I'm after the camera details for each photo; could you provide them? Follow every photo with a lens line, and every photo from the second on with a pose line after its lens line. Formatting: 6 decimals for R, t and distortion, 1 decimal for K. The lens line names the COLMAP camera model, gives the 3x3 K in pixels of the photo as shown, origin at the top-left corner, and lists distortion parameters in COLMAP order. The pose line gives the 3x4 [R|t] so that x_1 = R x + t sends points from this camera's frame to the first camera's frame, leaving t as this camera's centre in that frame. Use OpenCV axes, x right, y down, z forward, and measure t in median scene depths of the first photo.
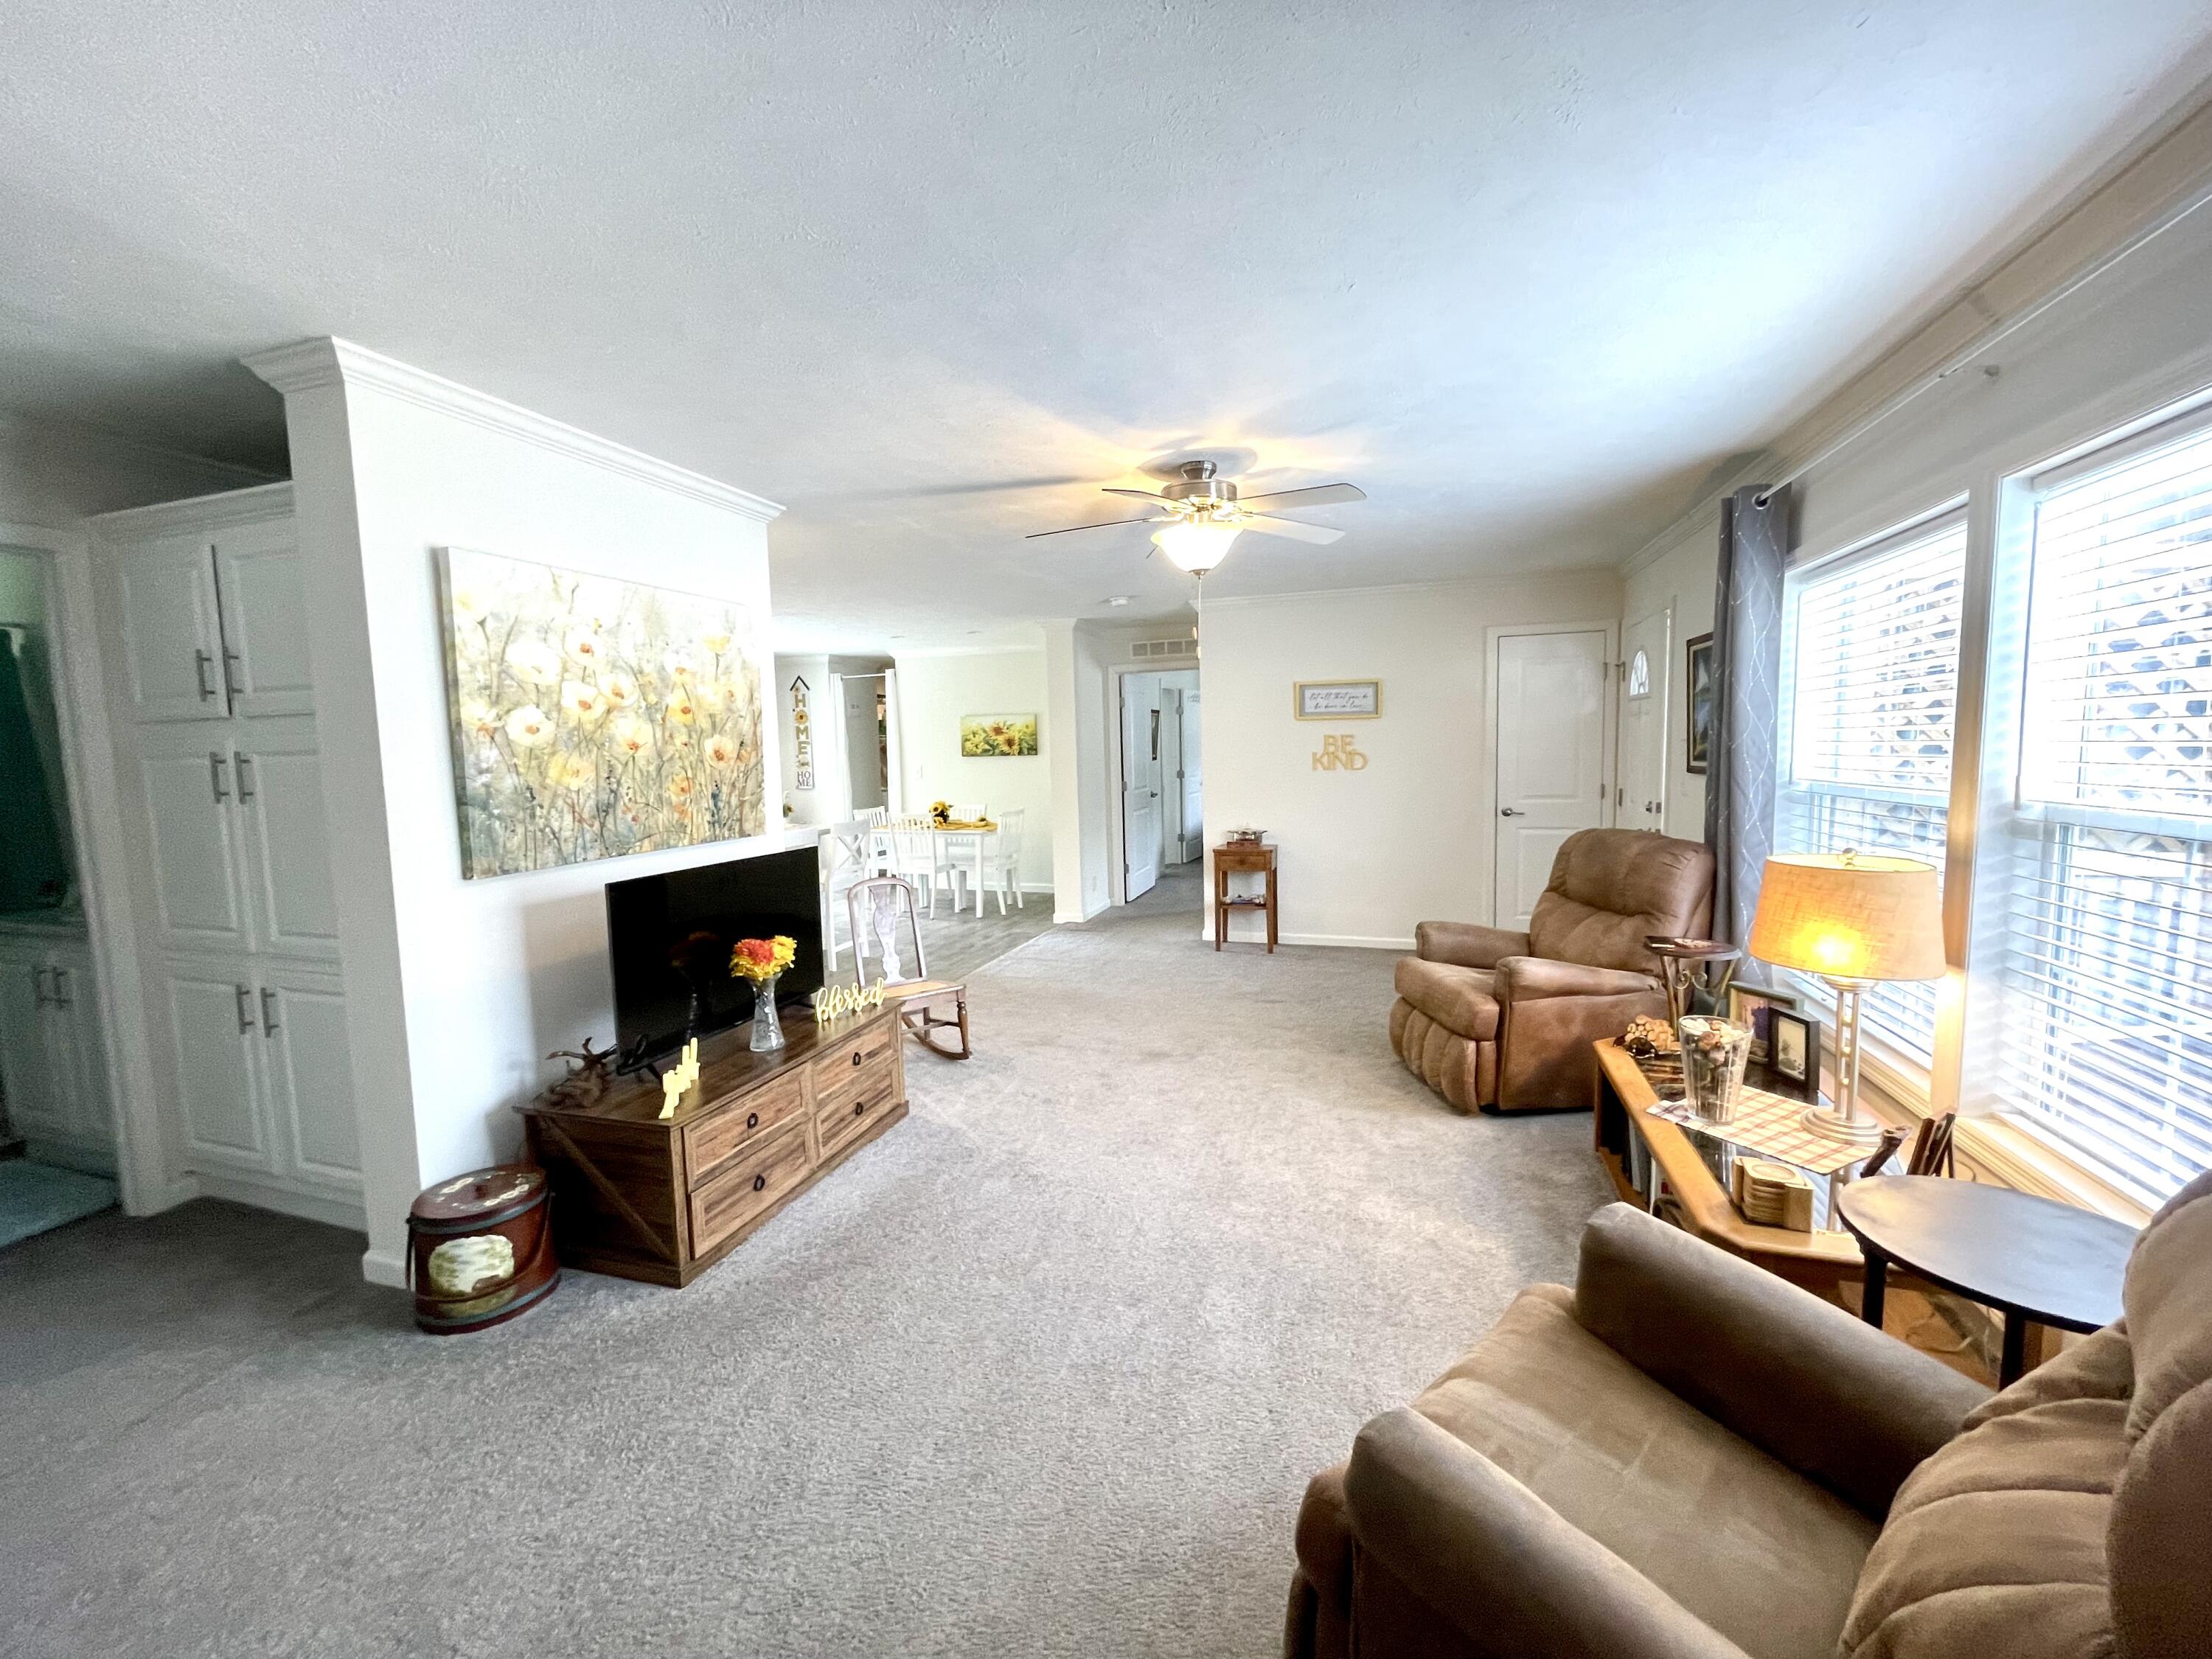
lens RADIAL K [[892.7, 0, 1105.7], [0, 892.7, 822.5], [0, 0, 1]] dist [-0.003089, -0.000090]
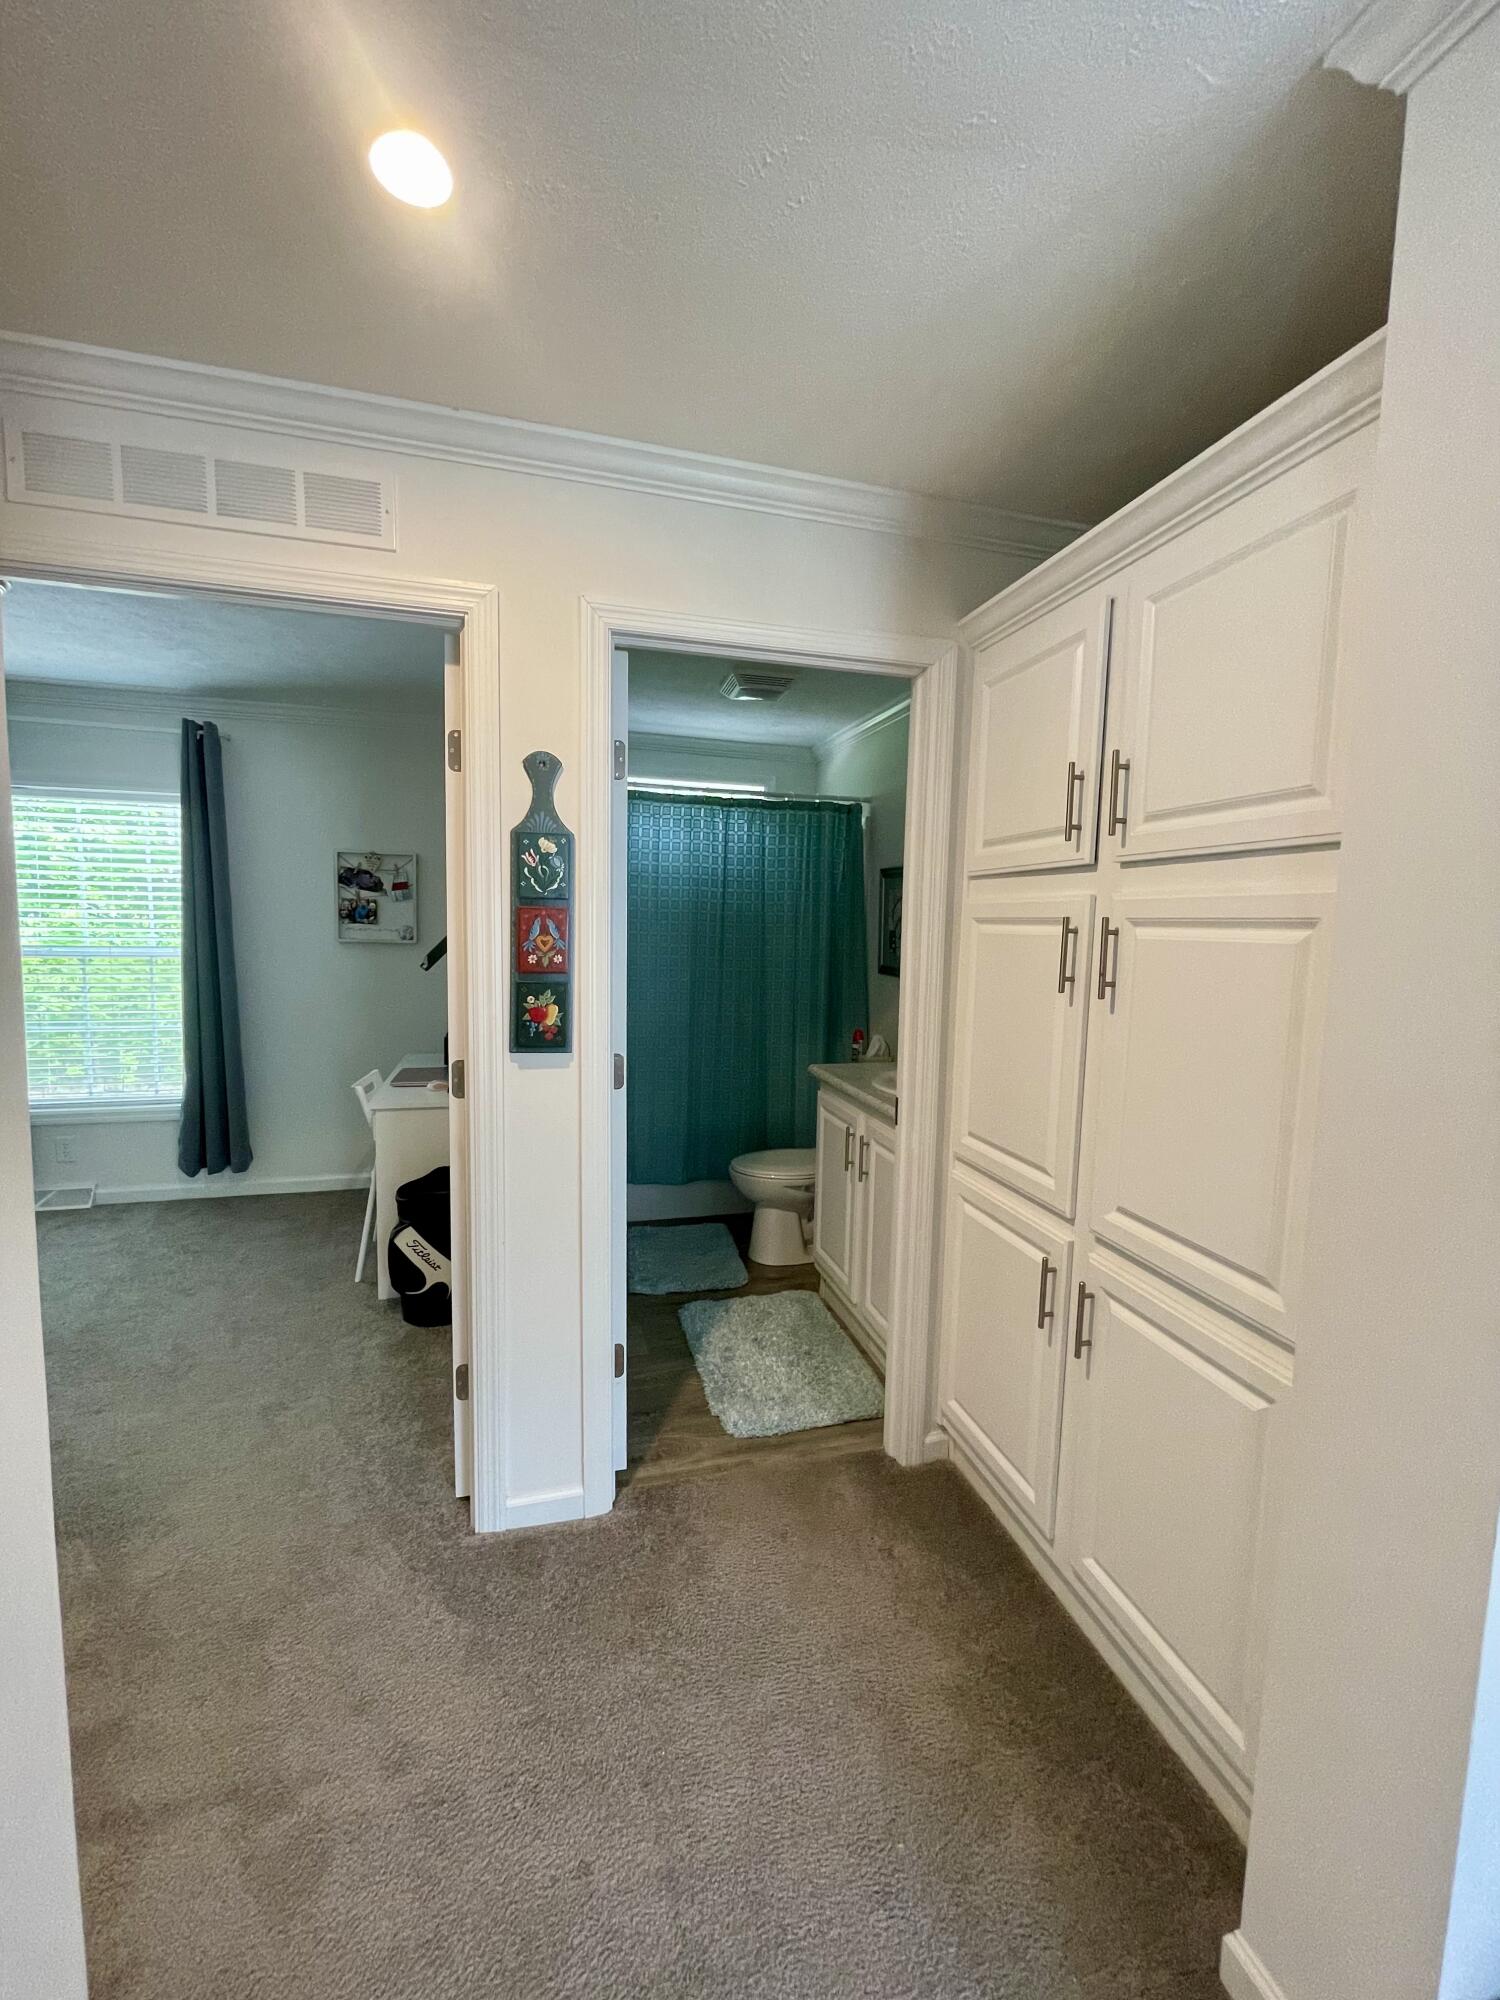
lens RADIAL K [[807.2, 0, 751.6], [0, 807.2, 1002.2], [0, 0, 1]] dist [-0.003089, -0.000090]
pose [[0.551027, 0.111699, -0.826978, -0.611652], [-0.106214, 0.992329, 0.063261, -0.028053], [0.827700, 0.052979, 0.558664, 0.456988]]
